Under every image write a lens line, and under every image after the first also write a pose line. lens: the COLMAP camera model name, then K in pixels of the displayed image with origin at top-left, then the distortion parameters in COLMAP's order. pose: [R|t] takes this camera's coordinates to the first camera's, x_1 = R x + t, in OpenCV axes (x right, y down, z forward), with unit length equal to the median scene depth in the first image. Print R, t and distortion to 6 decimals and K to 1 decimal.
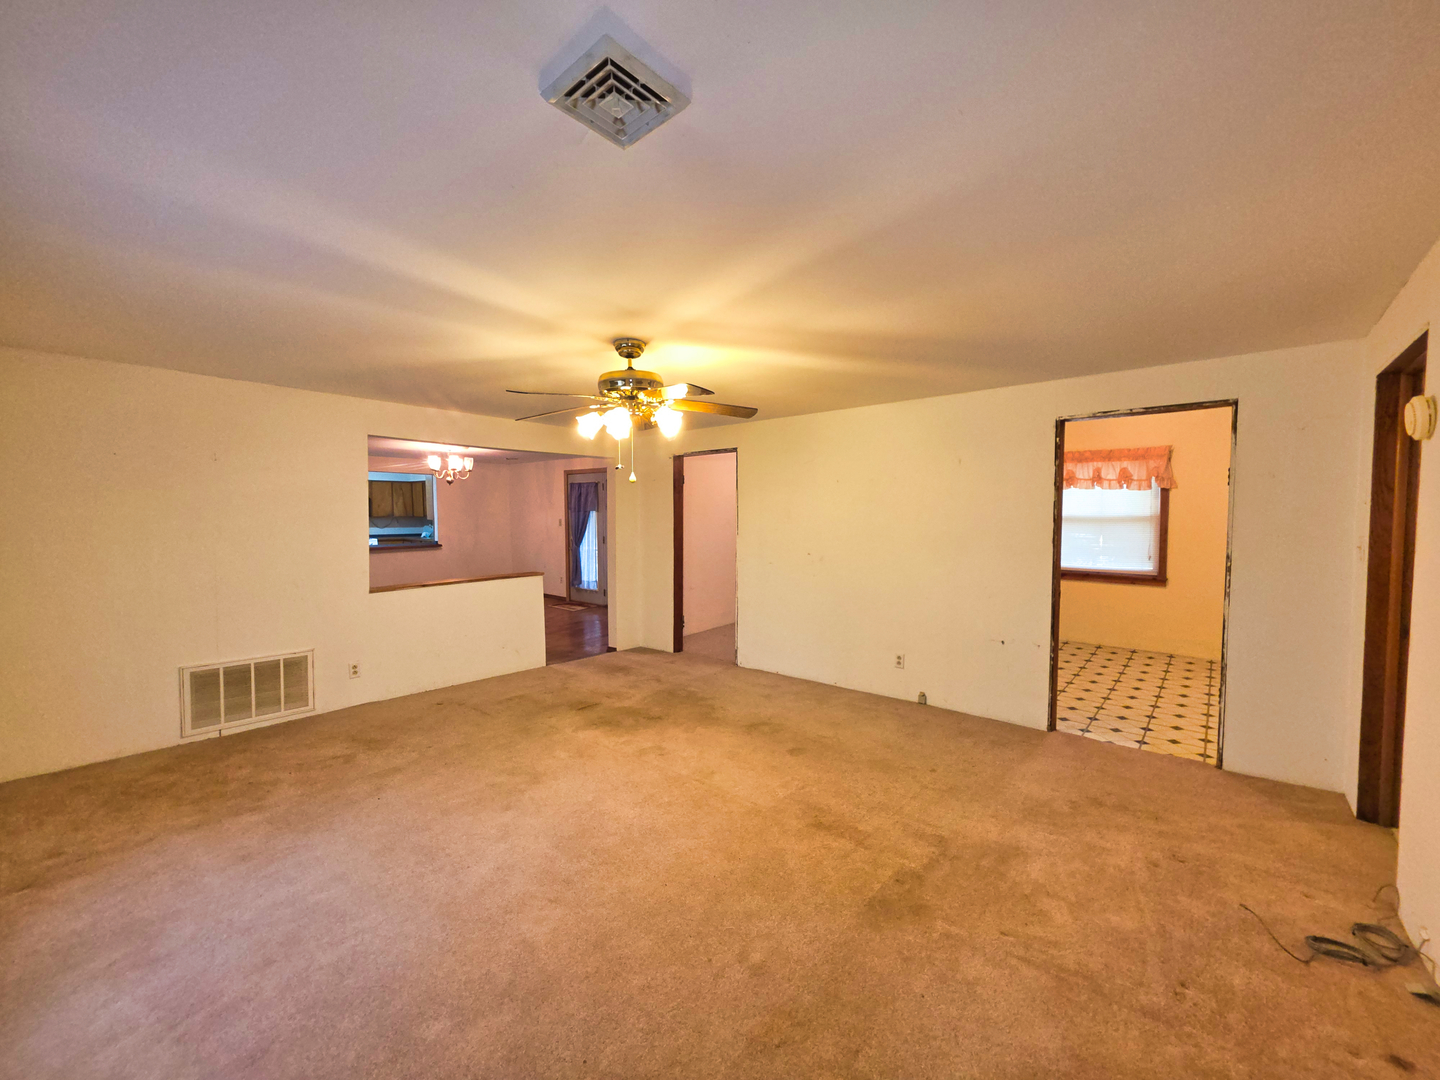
lens RADIAL K [[578.7, 0, 724.4], [0, 578.7, 535.2], [0, 0, 1]] dist [0.002304, -0.000865]
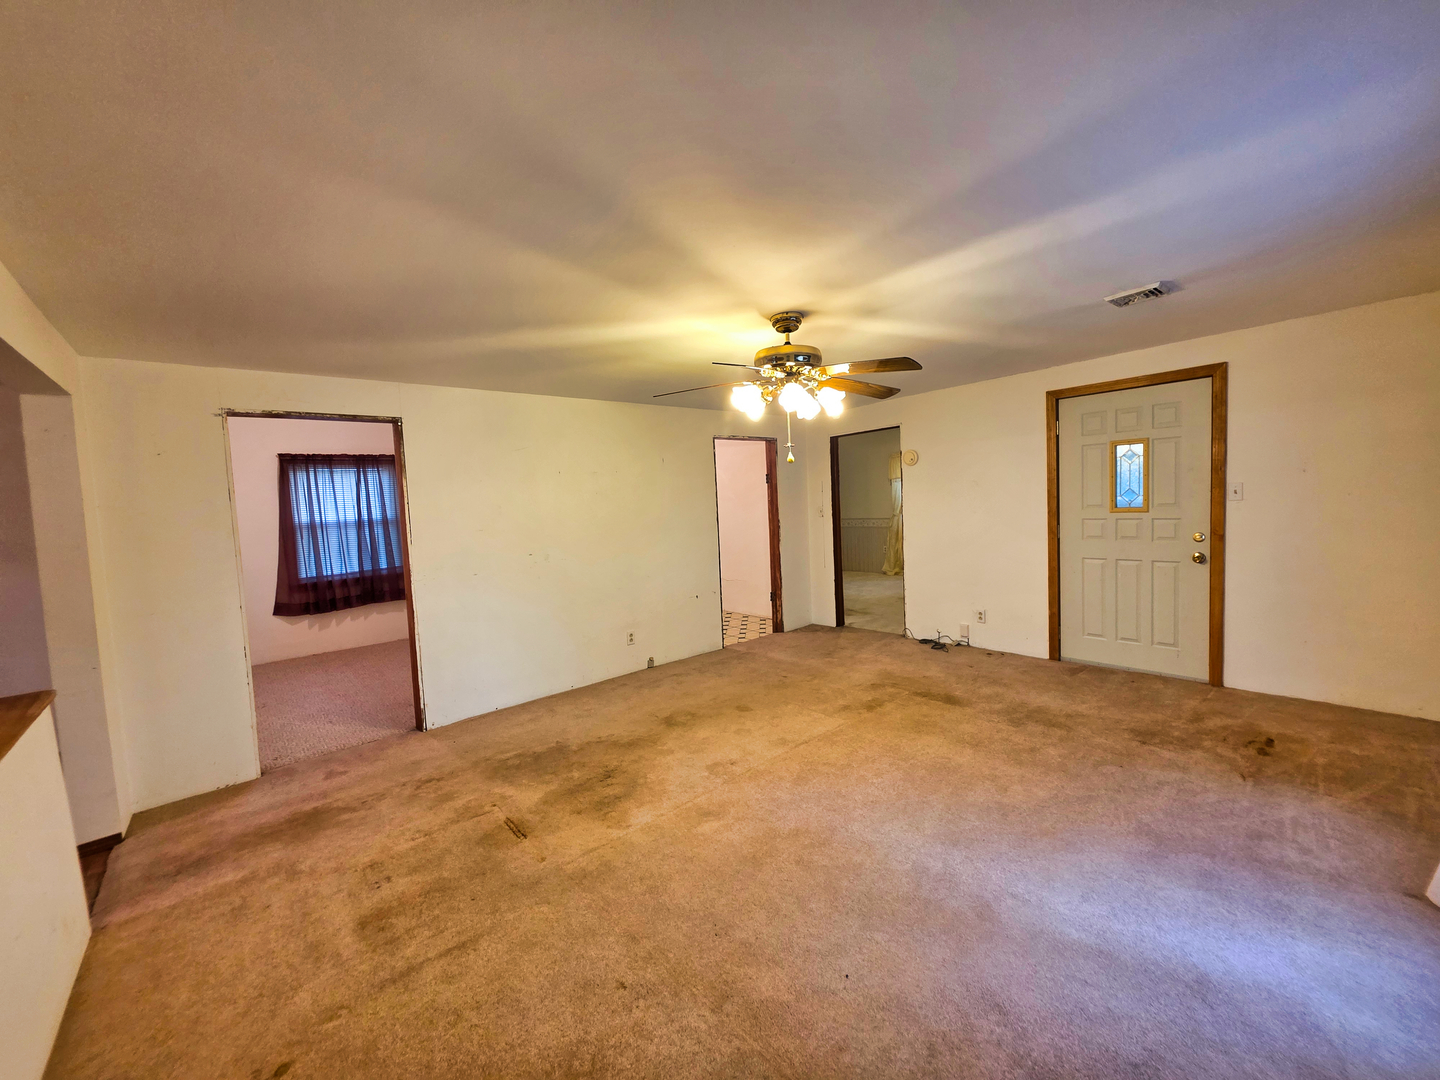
lens RADIAL K [[578.7, 0, 733.6], [0, 578.7, 536.5], [0, 0, 1]] dist [0.002304, -0.000865]
pose [[0.134056, -0.065725, 0.988792, -0.868164], [0.081429, 0.995154, 0.055108, -0.023009], [-0.987622, 0.073129, 0.138758, 0.745252]]
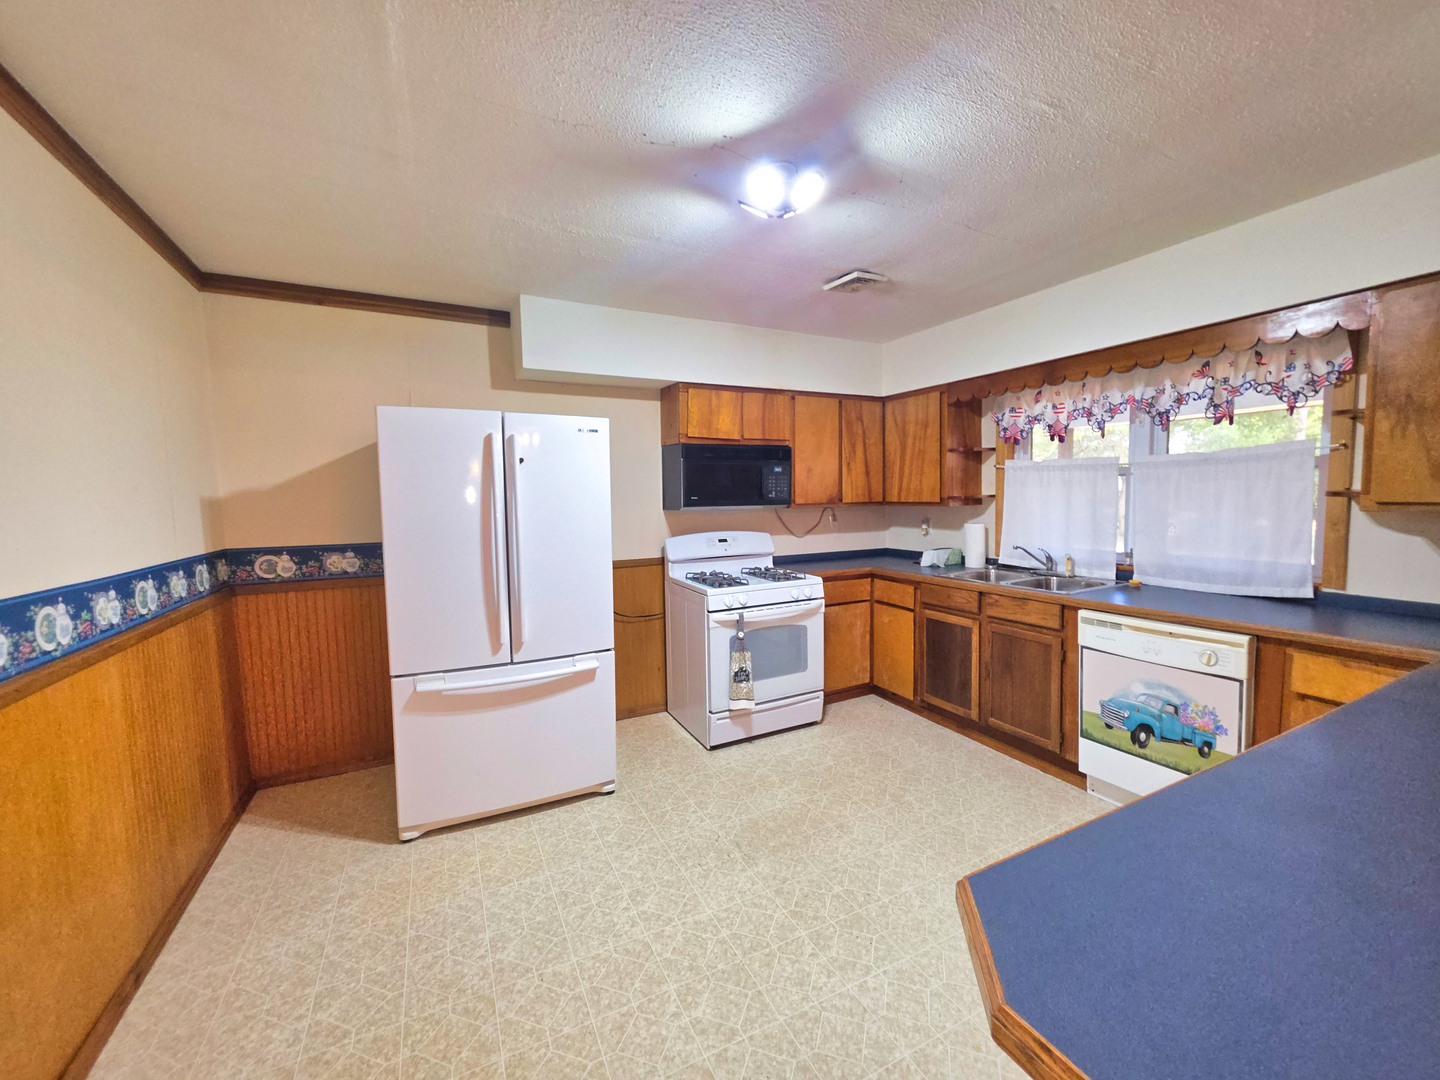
lens RADIAL K [[578.7, 0, 732.6], [0, 578.7, 540.9], [0, 0, 1]] dist [0.002304, -0.000865]
pose [[0.926215, 0.016442, -0.376637, -1.626738], [-0.000889, 0.999141, 0.041430, -0.078529], [0.376995, -0.038038, 0.925434, 2.152691]]
